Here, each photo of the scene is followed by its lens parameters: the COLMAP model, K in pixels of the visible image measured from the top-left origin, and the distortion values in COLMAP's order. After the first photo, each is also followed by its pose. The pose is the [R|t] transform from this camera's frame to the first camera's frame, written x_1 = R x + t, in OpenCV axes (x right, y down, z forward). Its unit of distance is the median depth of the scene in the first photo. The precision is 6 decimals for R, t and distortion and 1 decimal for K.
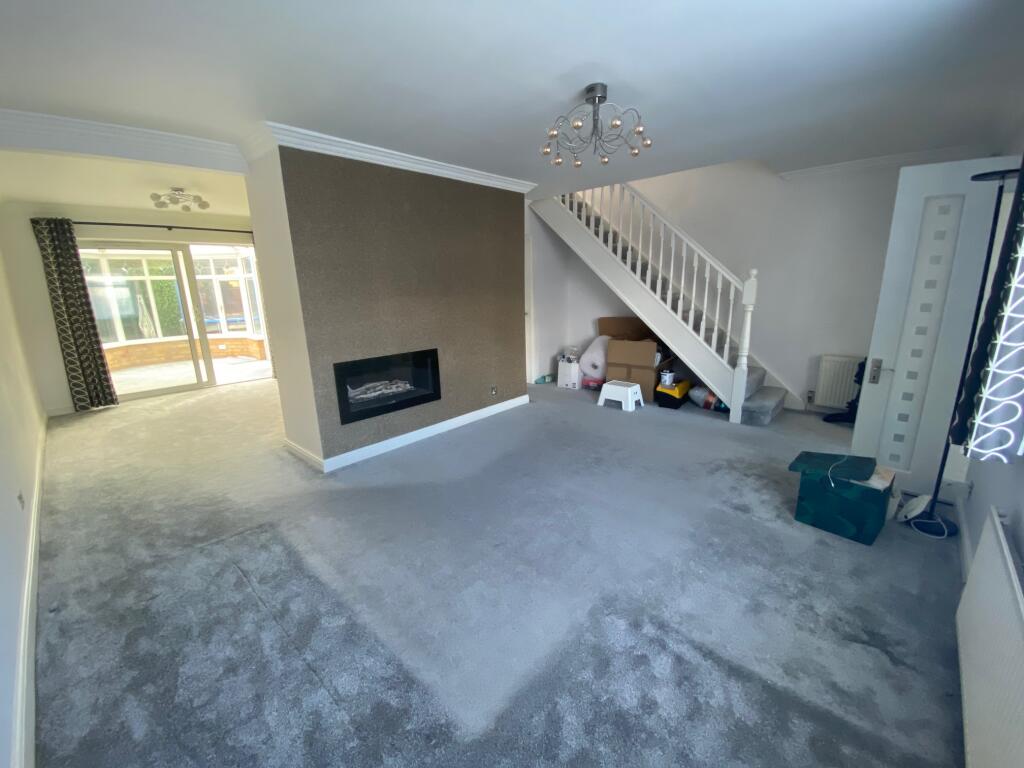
lens RADIAL K [[412.5, 0, 512.0], [0, 412.5, 384.0], [0, 0, 1]] dist [0.000995, -0.012993]
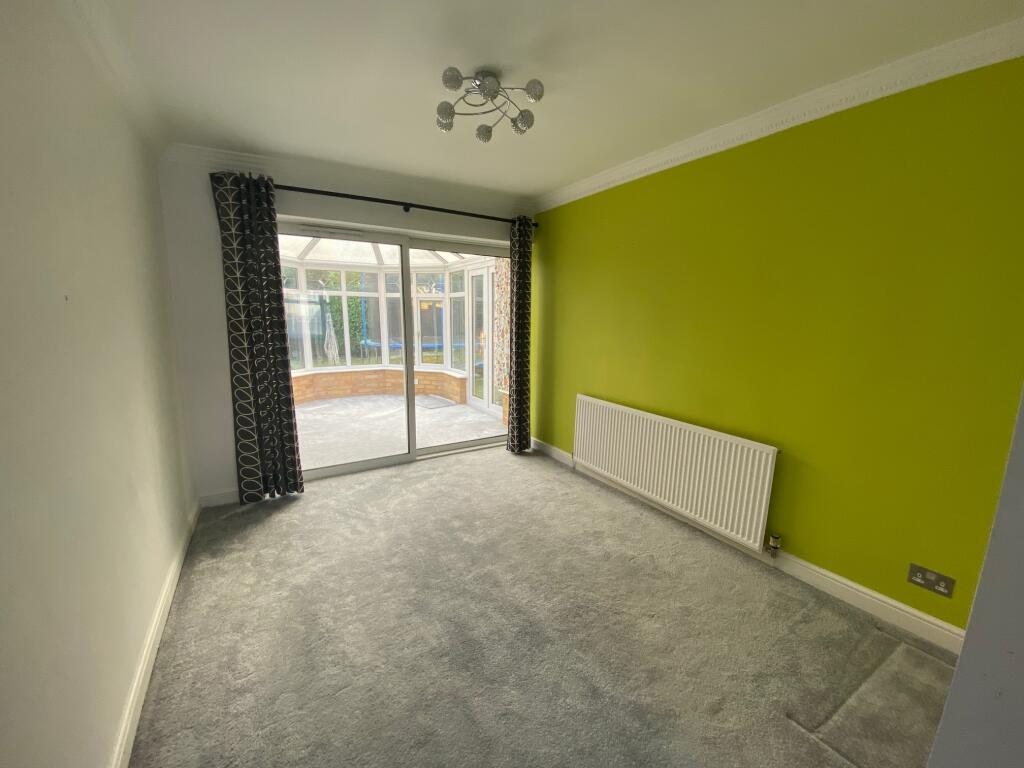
lens RADIAL K [[412.5, 0, 512.0], [0, 412.5, 384.0], [0, 0, 1]] dist [0.000995, -0.012993]
pose [[0.957695, 0.077572, -0.277135, -0.467860], [-0.095953, 0.993954, -0.053369, -0.095150], [0.271319, 0.077703, 0.959348, 0.445868]]
